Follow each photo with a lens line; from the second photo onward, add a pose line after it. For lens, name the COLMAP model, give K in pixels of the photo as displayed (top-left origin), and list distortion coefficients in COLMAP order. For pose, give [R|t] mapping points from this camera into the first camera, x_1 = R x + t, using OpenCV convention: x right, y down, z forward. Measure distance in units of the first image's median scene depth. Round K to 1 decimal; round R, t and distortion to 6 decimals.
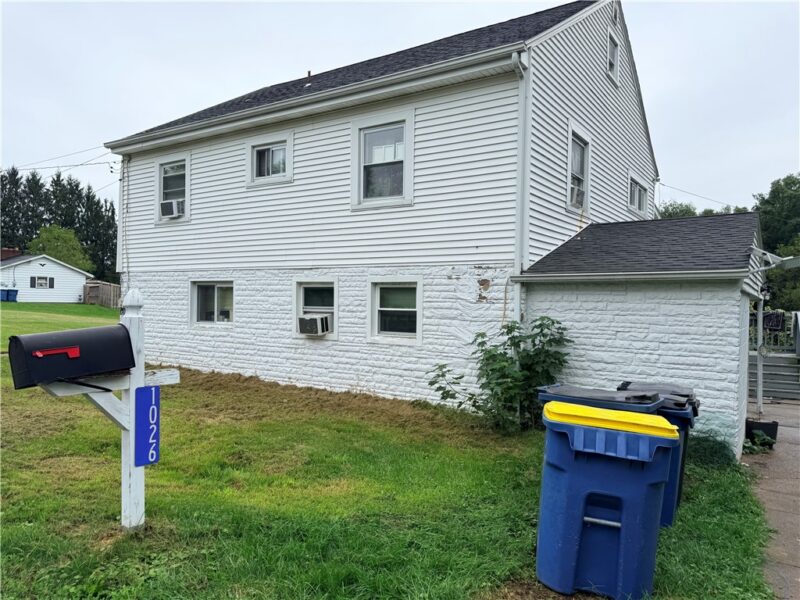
lens RADIAL K [[569.1, 0, 394.8], [0, 569.1, 302.7], [0, 0, 1]] dist [0.089321, -0.210999]
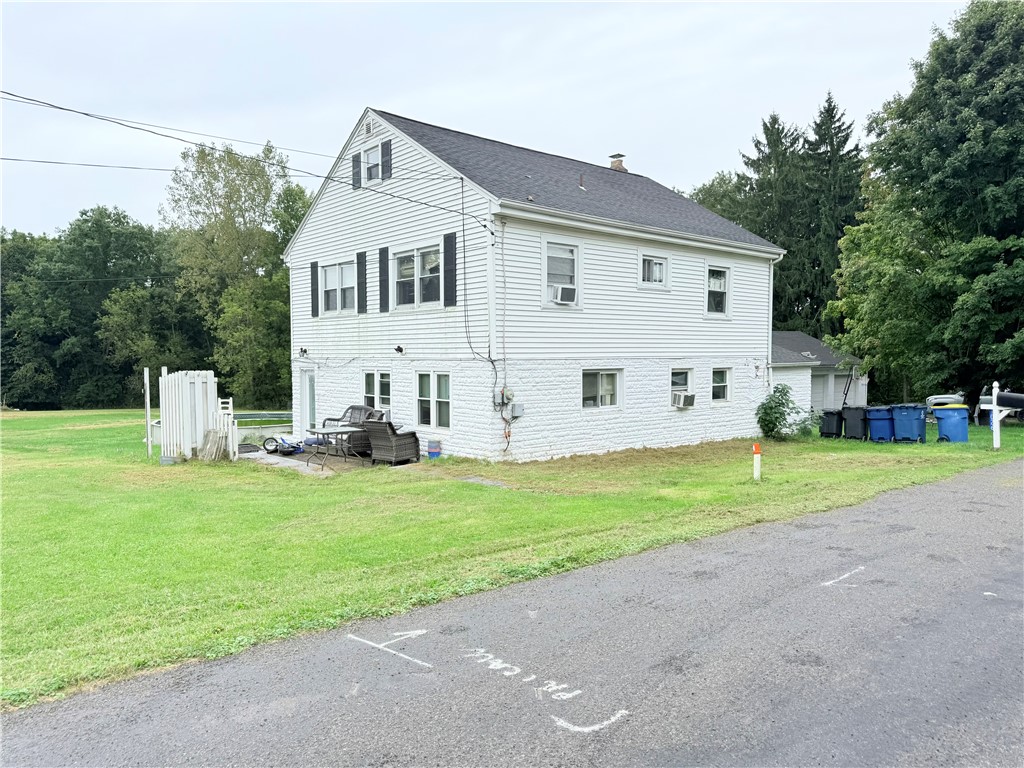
lens RADIAL K [[728.4, 0, 505.3], [0, 728.4, 387.5], [0, 0, 1]] dist [0.089321, -0.210999]
pose [[0.278346, -0.059689, 0.958625, -1.933459], [0.011315, 0.998202, 0.058868, -0.097975], [-0.960414, -0.005538, 0.278520, 0.916076]]
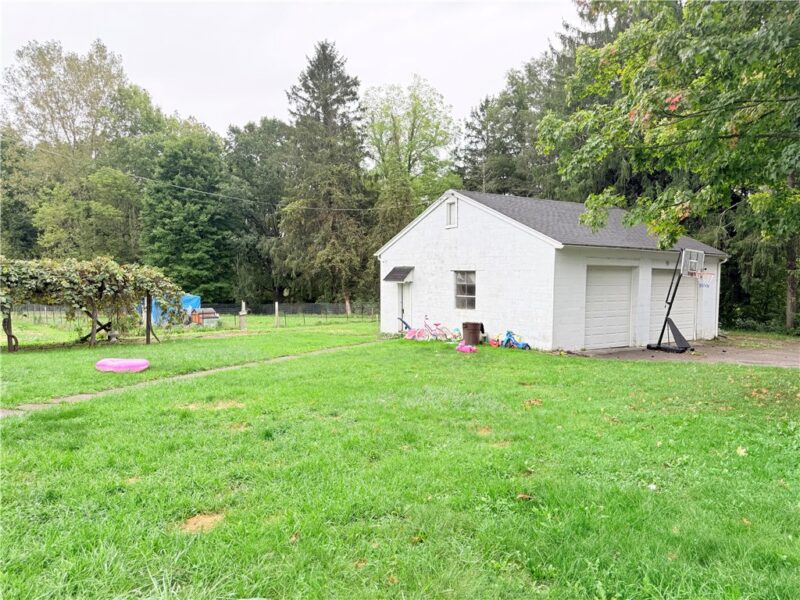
lens RADIAL K [[571.1, 0, 400.0], [0, 571.1, 300.0], [0, 0, 1]] dist [0.053943, -0.067172]
pose [[0.372365, -0.053137, 0.926564, 0.555674], [0.001421, 0.998391, 0.056685, 0.088647], [-0.928085, -0.019791, 0.371841, 0.353043]]
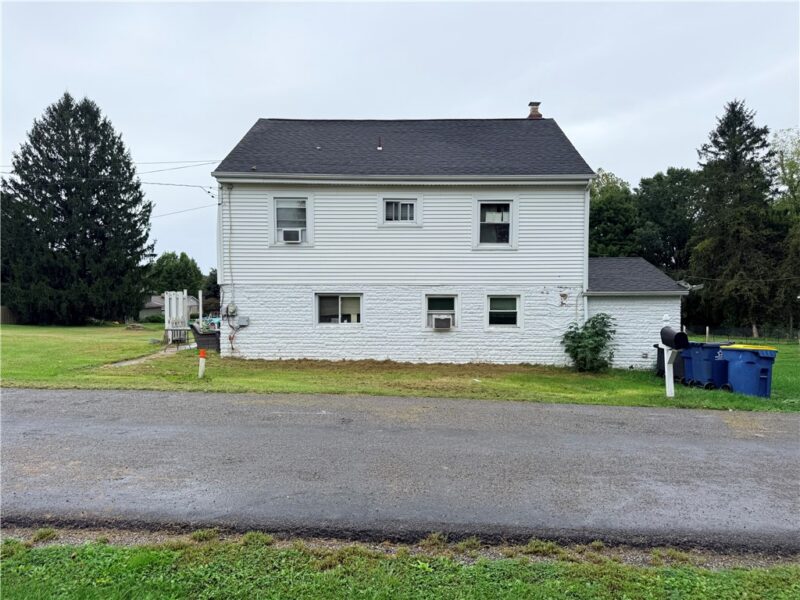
lens RADIAL K [[571.1, 0, 400.0], [0, 571.1, 300.0], [0, 0, 1]] dist [0.053943, -0.067172]
pose [[0.836877, -0.024264, 0.546853, -1.071325], [0.011791, 0.999584, 0.026309, -0.062561], [-0.547264, -0.015570, 0.836815, -0.224931]]
